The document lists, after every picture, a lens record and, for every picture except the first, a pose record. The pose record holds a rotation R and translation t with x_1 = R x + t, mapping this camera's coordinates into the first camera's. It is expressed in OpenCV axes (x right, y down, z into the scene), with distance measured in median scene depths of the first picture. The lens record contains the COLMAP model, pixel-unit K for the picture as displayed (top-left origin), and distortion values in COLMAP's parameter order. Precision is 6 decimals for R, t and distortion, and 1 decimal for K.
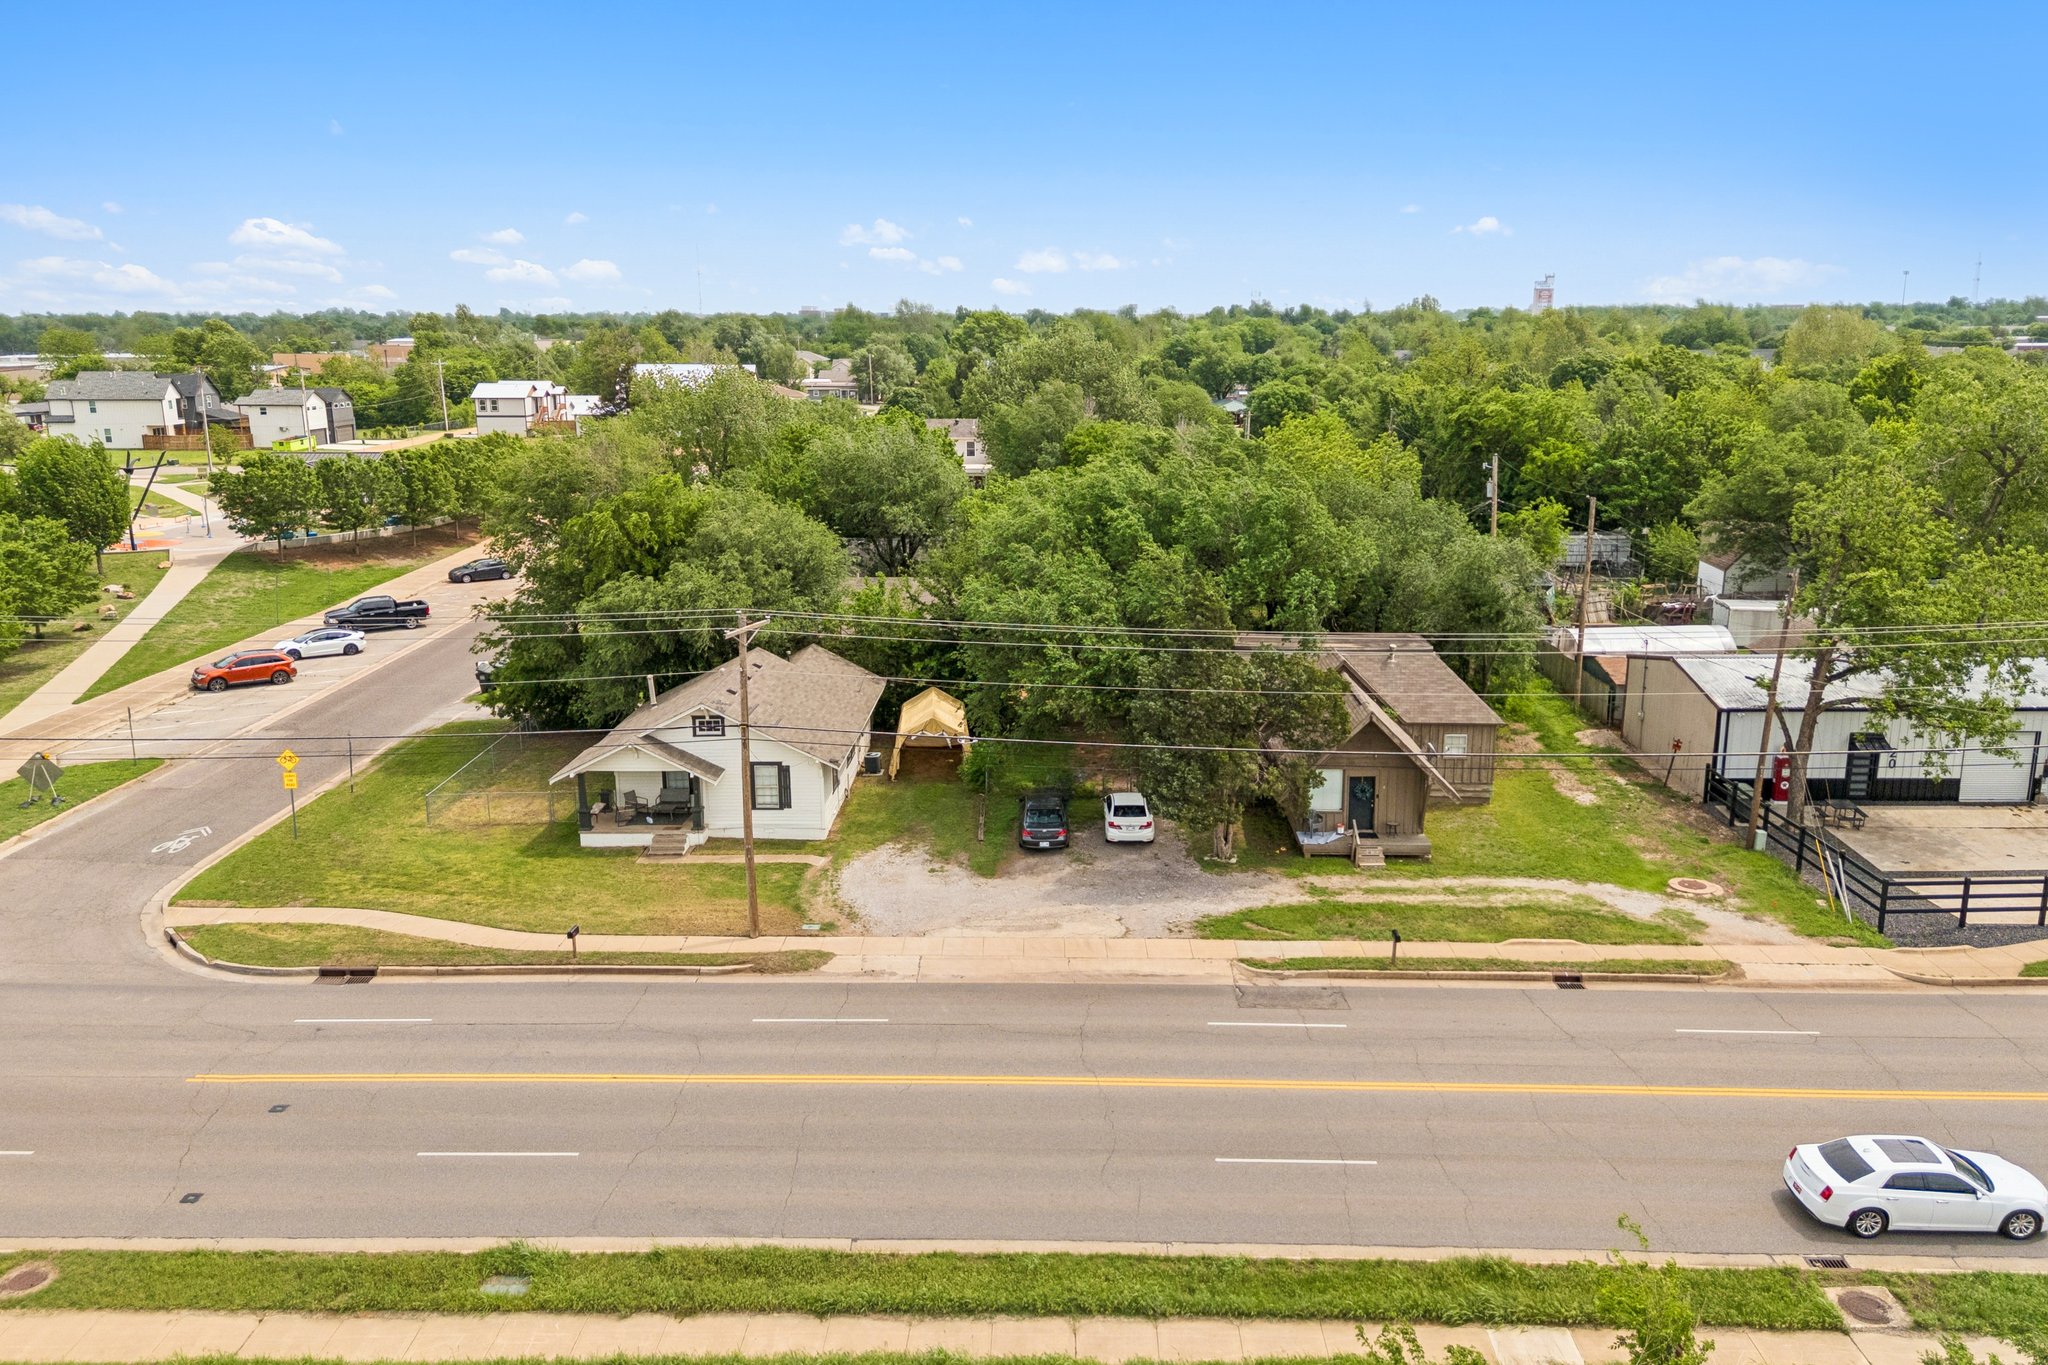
lens RADIAL K [[1526.9, 0, 1023.5], [0, 1526.9, 672.1], [0, 0, 1]] dist [0.080980, -0.068092]
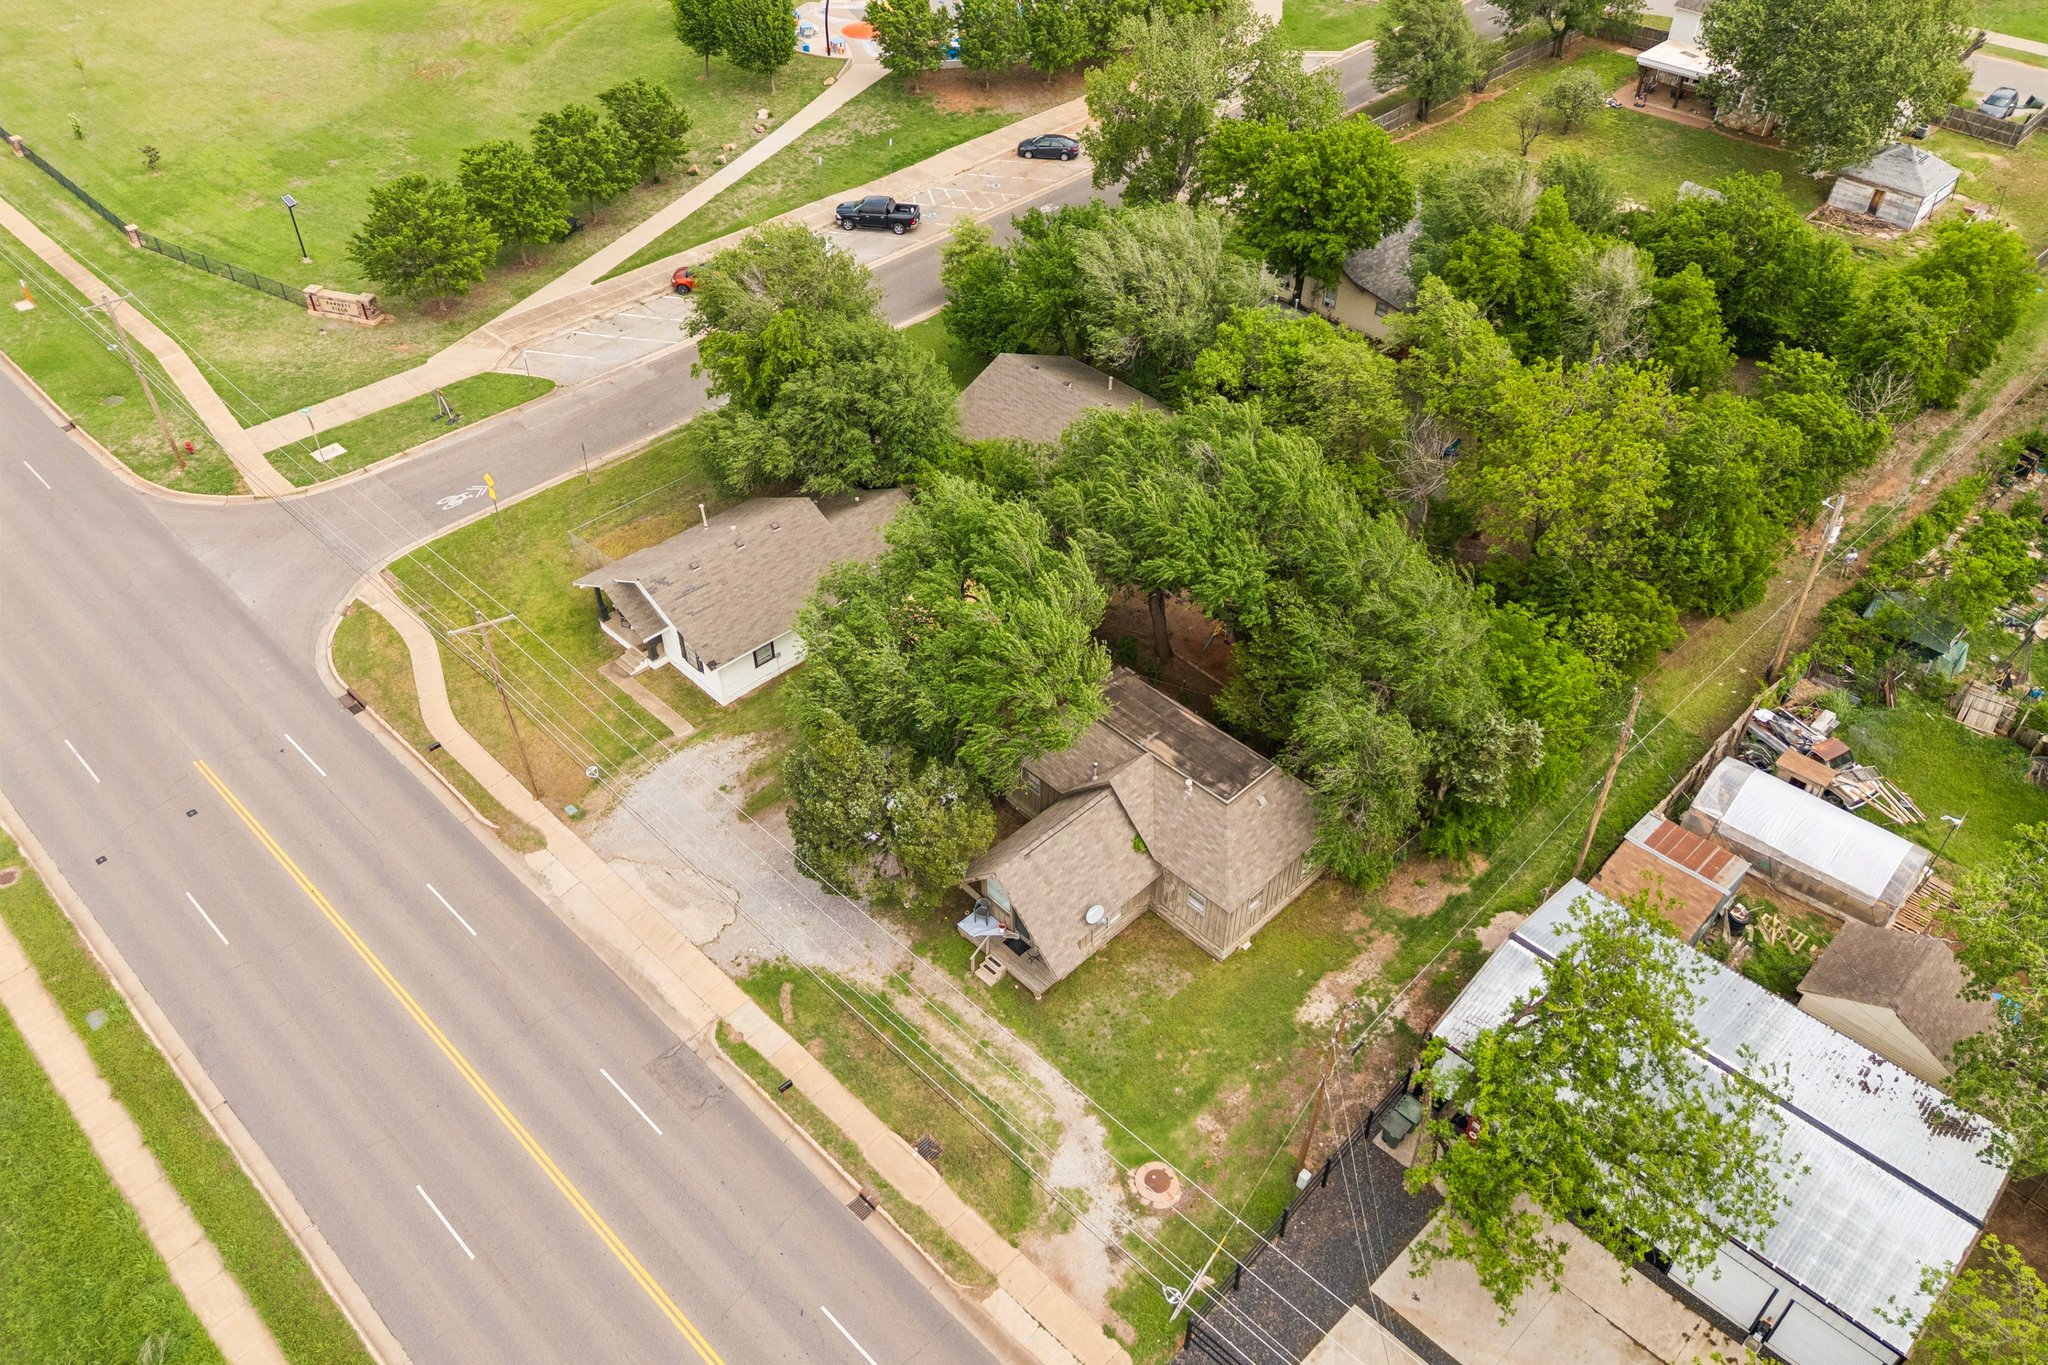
lens RADIAL K [[1492.8, 0, 1025.2], [0, 1492.8, 677.1], [0, 0, 1]] dist [0.075498, -0.069847]
pose [[0.725677, 0.460536, -0.511174, 0.717118], [-0.162424, 0.836616, 0.523156, -0.638037], [0.668589, -0.296615, 0.681915, 0.363312]]
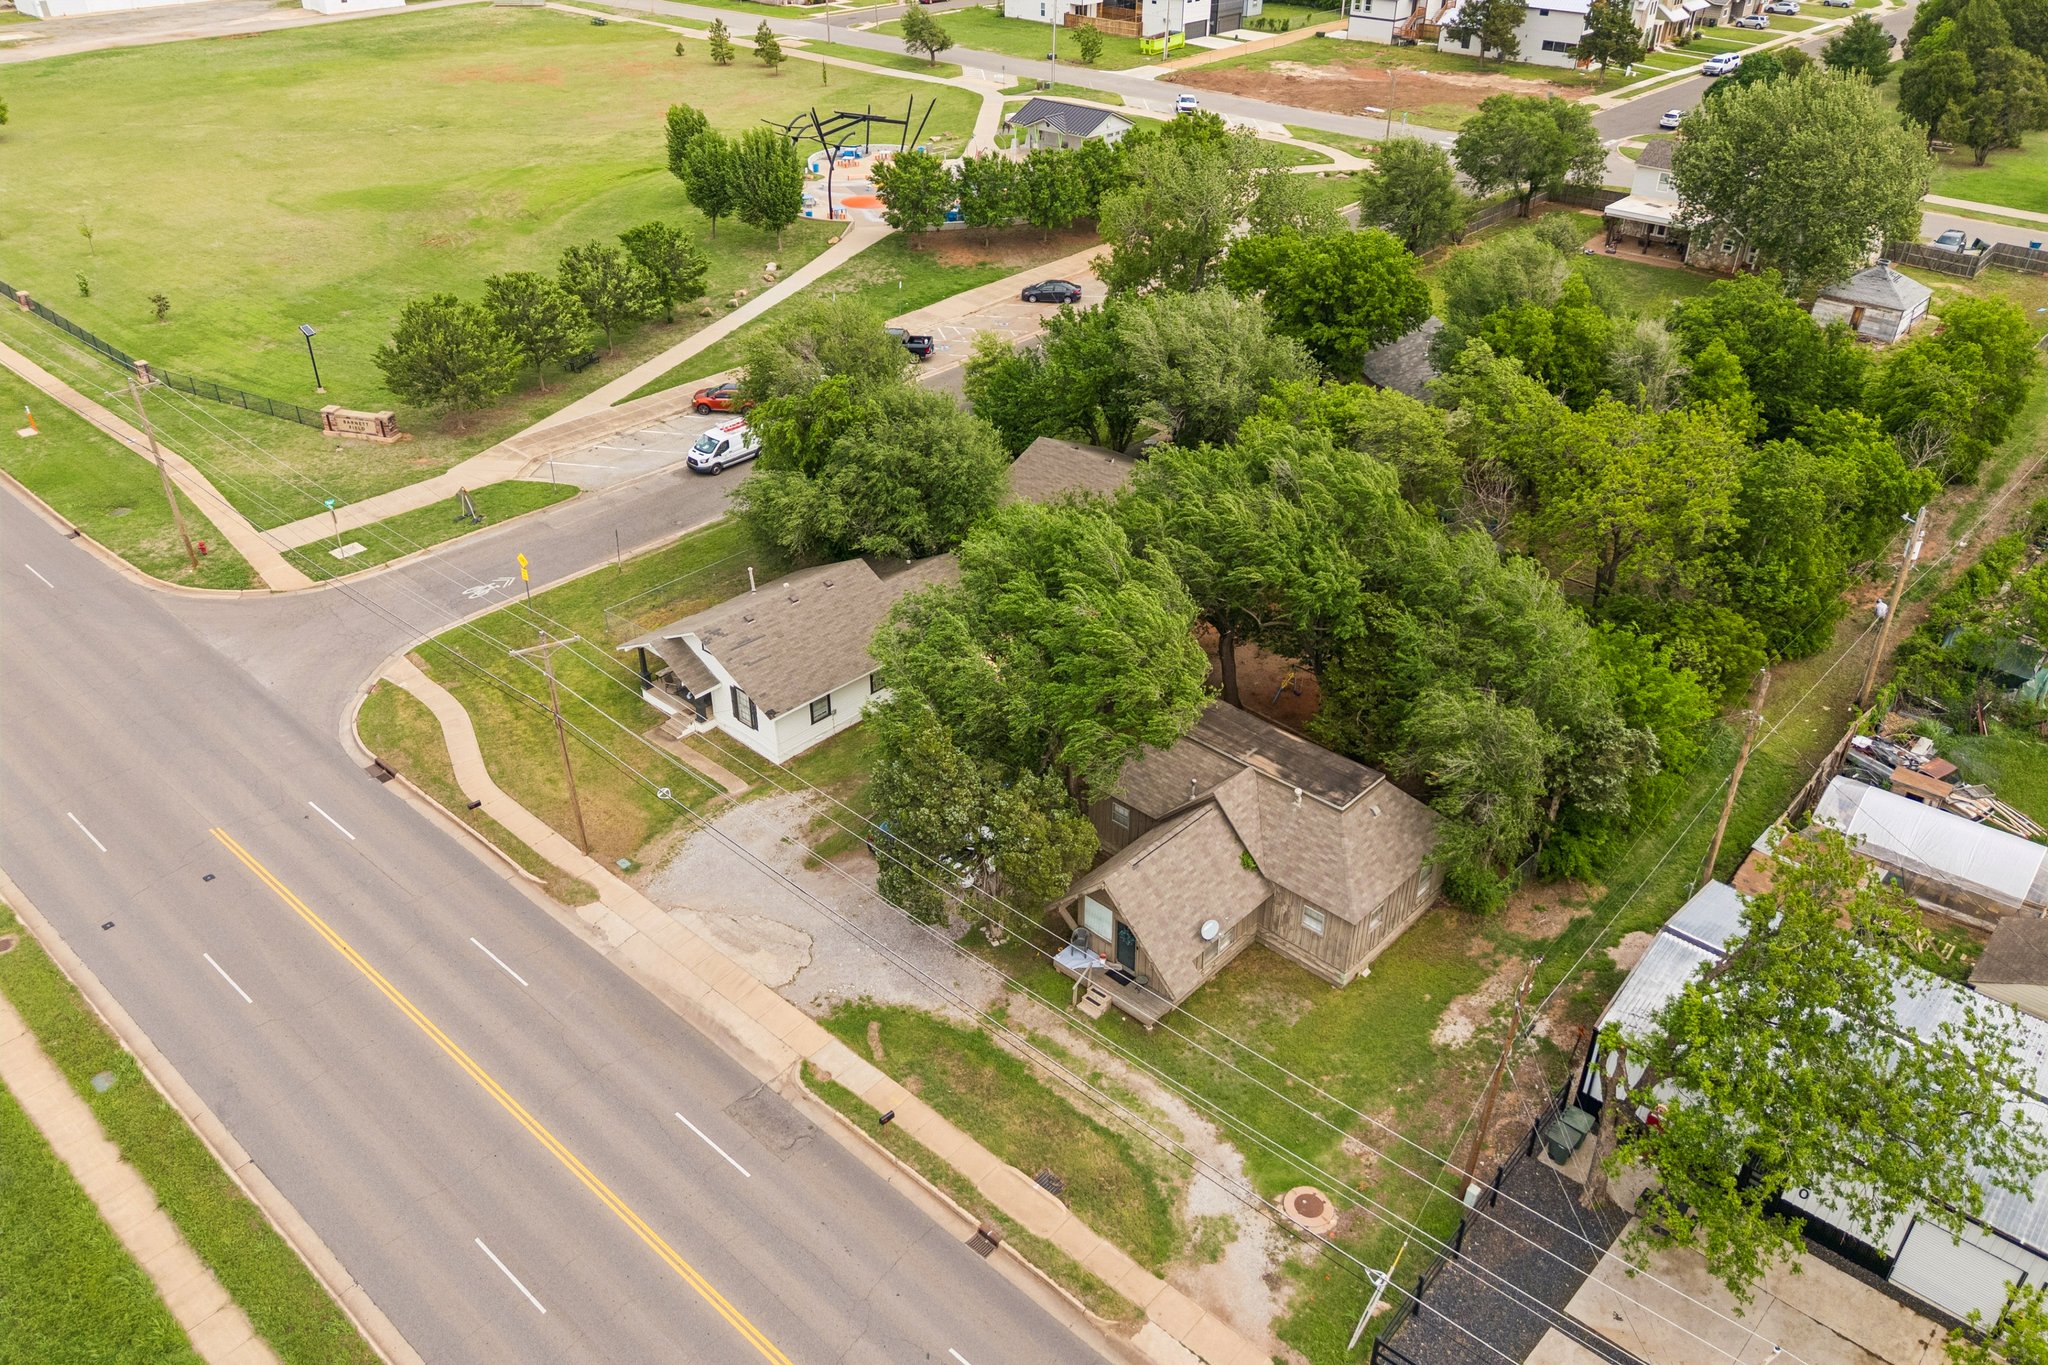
lens RADIAL K [[1494.9, 0, 1024.0], [0, 1494.9, 682.5], [0, 0, 1]] dist [0.074019, -0.067758]
pose [[0.755433, 0.357139, -0.549338, 0.679115], [-0.156833, 0.912582, 0.377620, -0.450106], [0.636179, -0.199113, 0.745406, 0.289347]]
